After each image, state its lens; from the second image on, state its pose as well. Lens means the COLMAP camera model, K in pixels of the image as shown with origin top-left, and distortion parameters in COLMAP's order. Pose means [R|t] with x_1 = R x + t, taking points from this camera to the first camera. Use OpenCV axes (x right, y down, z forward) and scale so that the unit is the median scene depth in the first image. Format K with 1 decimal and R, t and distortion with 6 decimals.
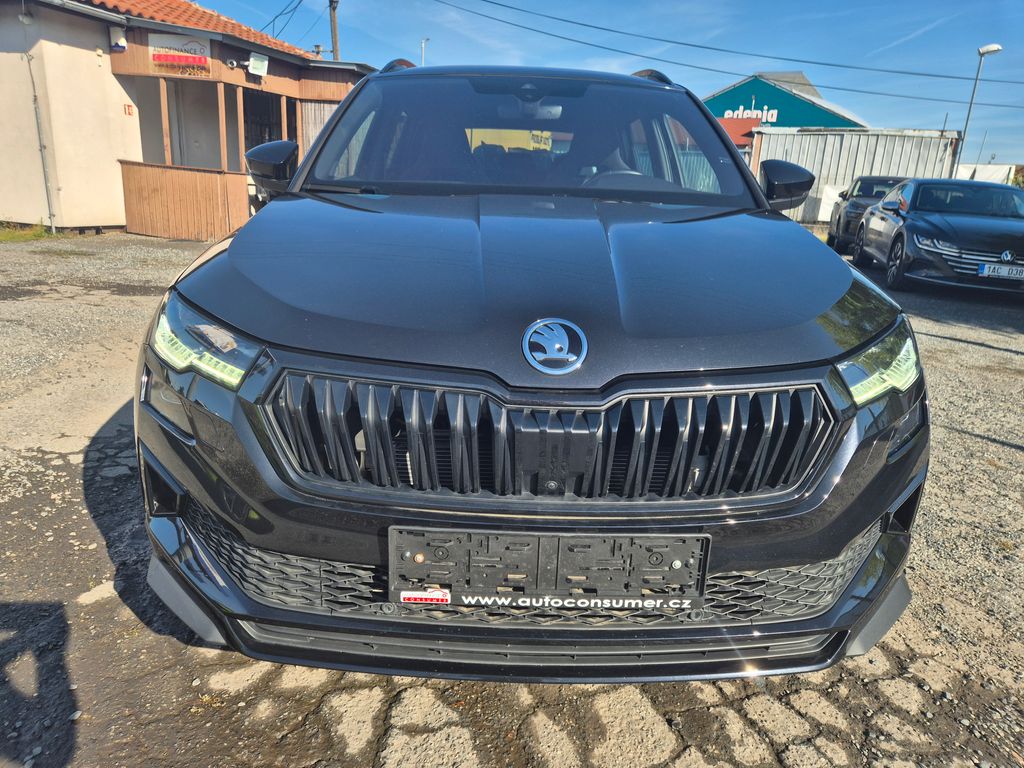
lens RADIAL K [[675.1, 0, 512.0], [0, 675.1, 384.0], [0, 0, 1]] dist [0.072684, -0.062158]
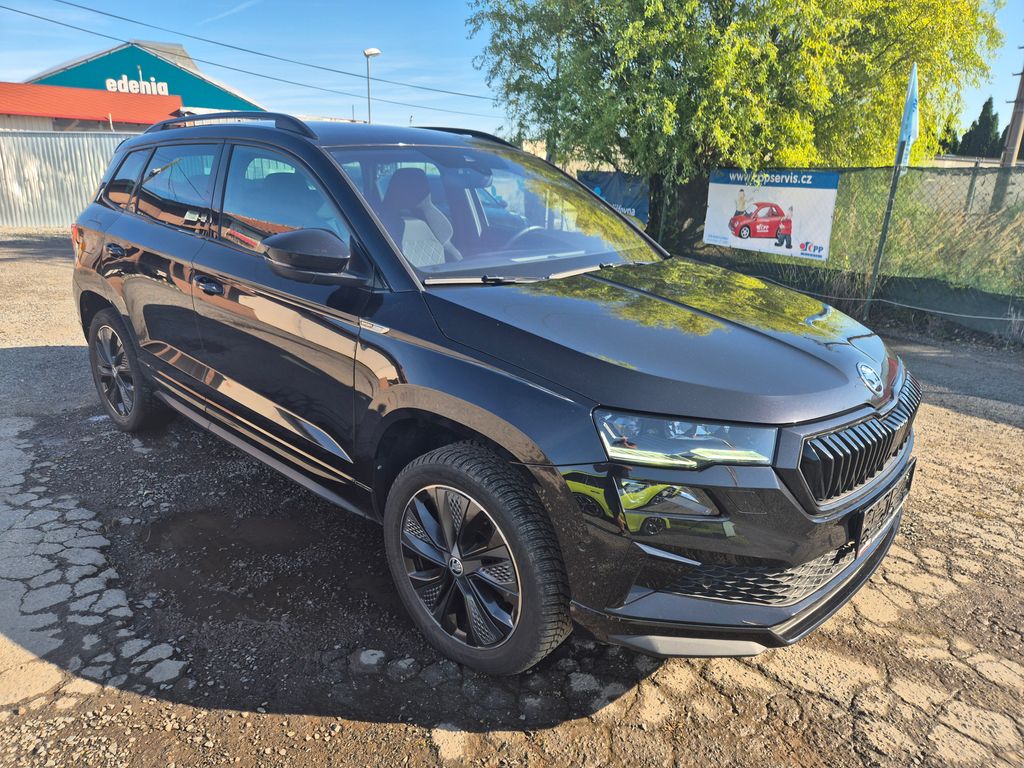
lens RADIAL K [[675.1, 0, 512.0], [0, 675.1, 384.0], [0, 0, 1]] dist [0.072684, -0.062158]
pose [[0.688768, -0.232816, 0.686583, -0.038074], [0.208193, 0.970663, 0.120290, -0.009681], [-0.694446, 0.060089, 0.717032, 0.008169]]
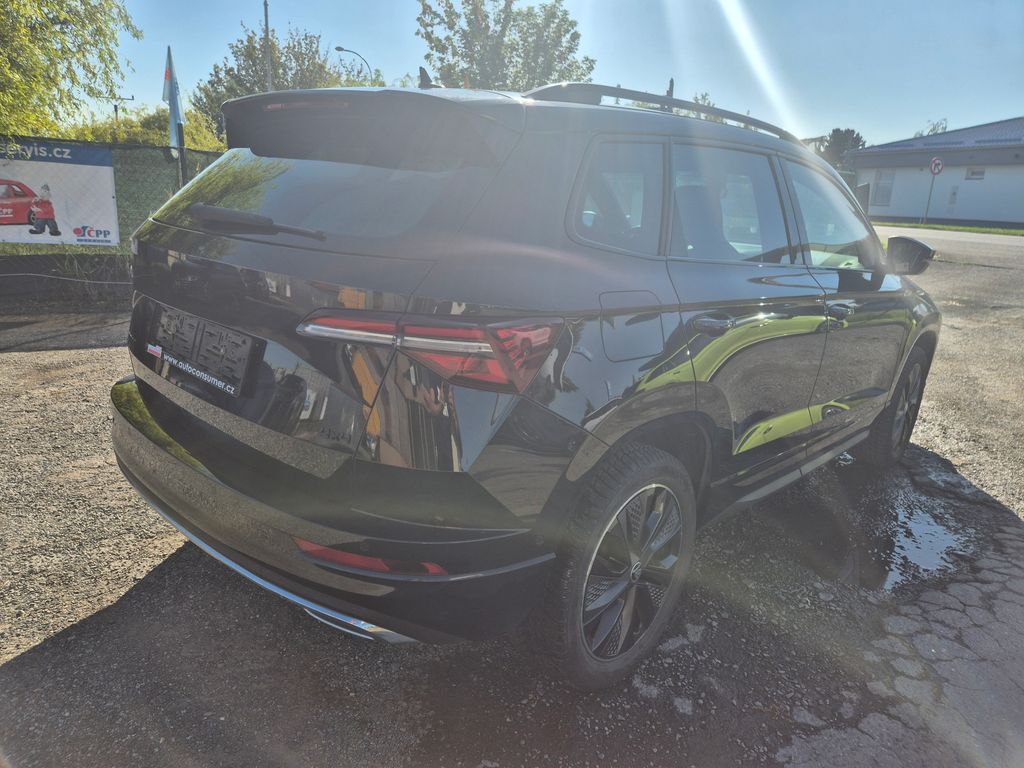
lens RADIAL K [[675.1, 0, 512.0], [0, 675.1, 384.0], [0, 0, 1]] dist [0.072684, -0.062158]
pose [[-0.713953, -0.263697, 0.648641, -0.033684], [0.111054, 0.872003, 0.476737, -0.036917], [-0.691331, 0.412402, -0.593284, 0.107398]]
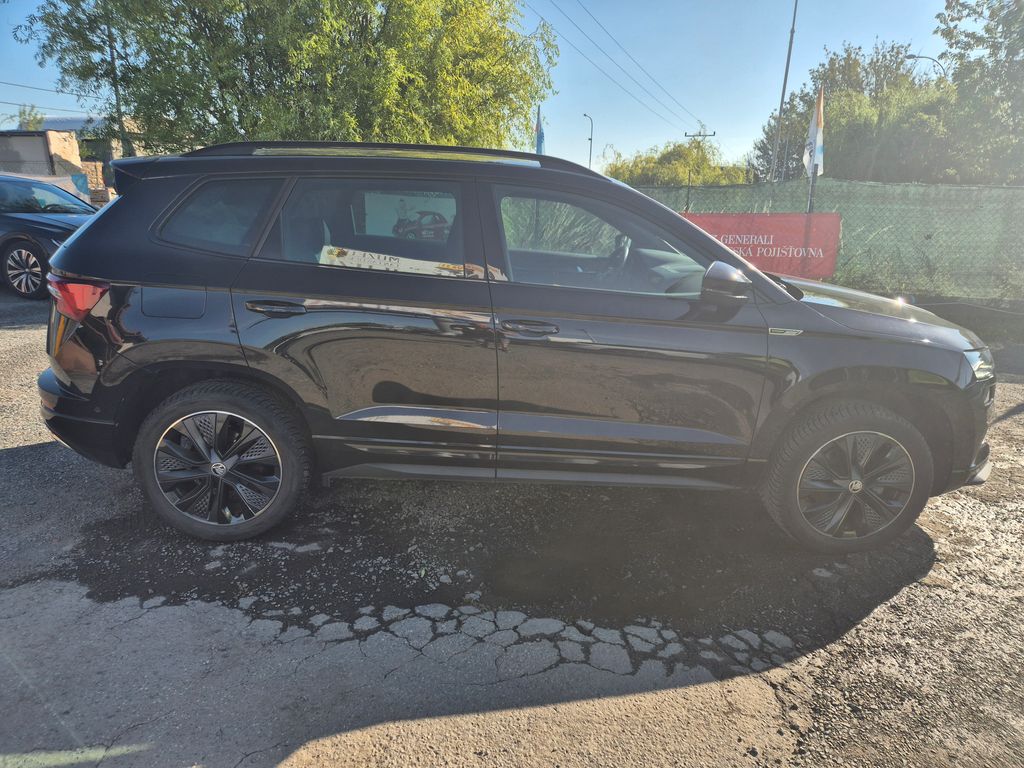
lens RADIAL K [[675.1, 0, 512.0], [0, 675.1, 384.0], [0, 0, 1]] dist [0.072684, -0.062158]
pose [[-0.021170, -0.309517, 0.950658, -0.066007], [0.249821, 0.919070, 0.304796, -0.027160], [-0.968061, 0.243947, 0.057867, 0.059829]]
